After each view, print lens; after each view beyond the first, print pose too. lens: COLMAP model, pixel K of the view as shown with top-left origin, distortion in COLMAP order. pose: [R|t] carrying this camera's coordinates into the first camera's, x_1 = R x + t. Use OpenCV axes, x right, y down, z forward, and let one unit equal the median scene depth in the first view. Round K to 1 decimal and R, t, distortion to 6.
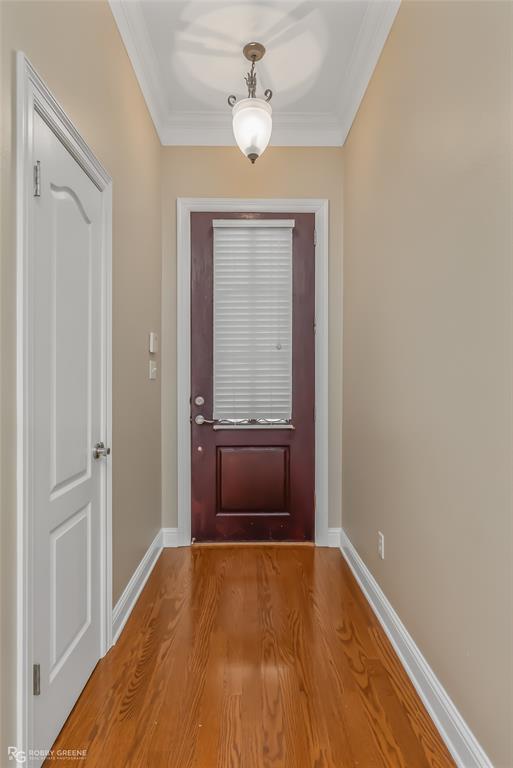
lens RADIAL K [[448.6, 0, 257.4], [0, 448.6, 381.1], [0, 0, 1]] dist [-0.005772, -0.000648]
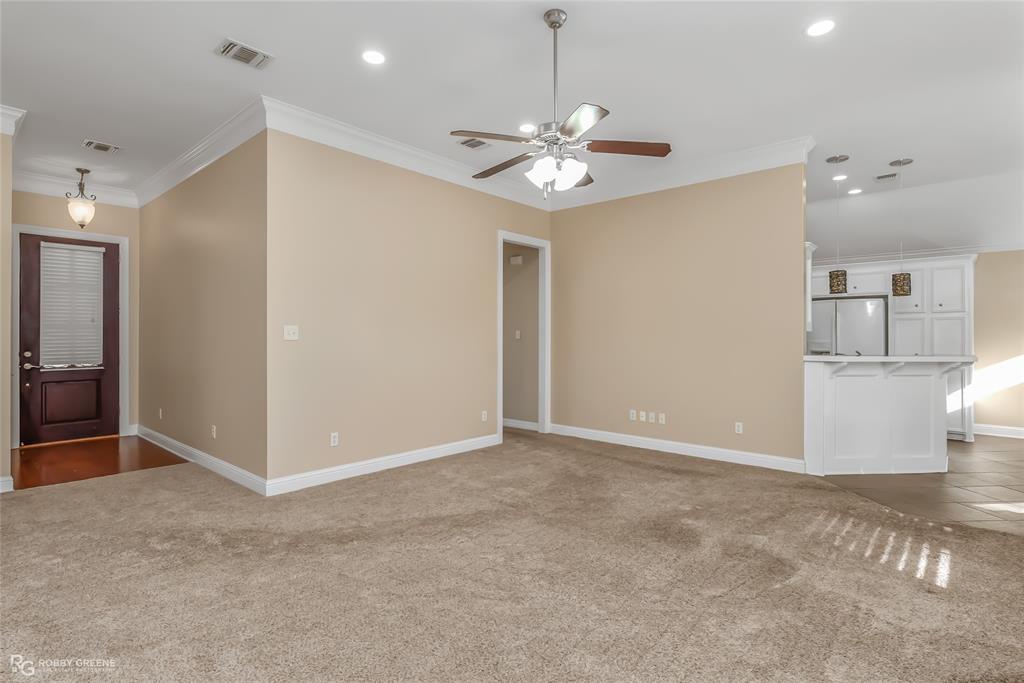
lens RADIAL K [[512.1, 0, 518.3], [0, 512.1, 333.6], [0, 0, 1]] dist [-0.004589, 0.000854]
pose [[0.678843, 0.000401, 0.734284, -0.274976], [0.003731, 0.999985, -0.003996, -0.014769], [-0.734274, 0.005453, 0.678831, -1.472889]]
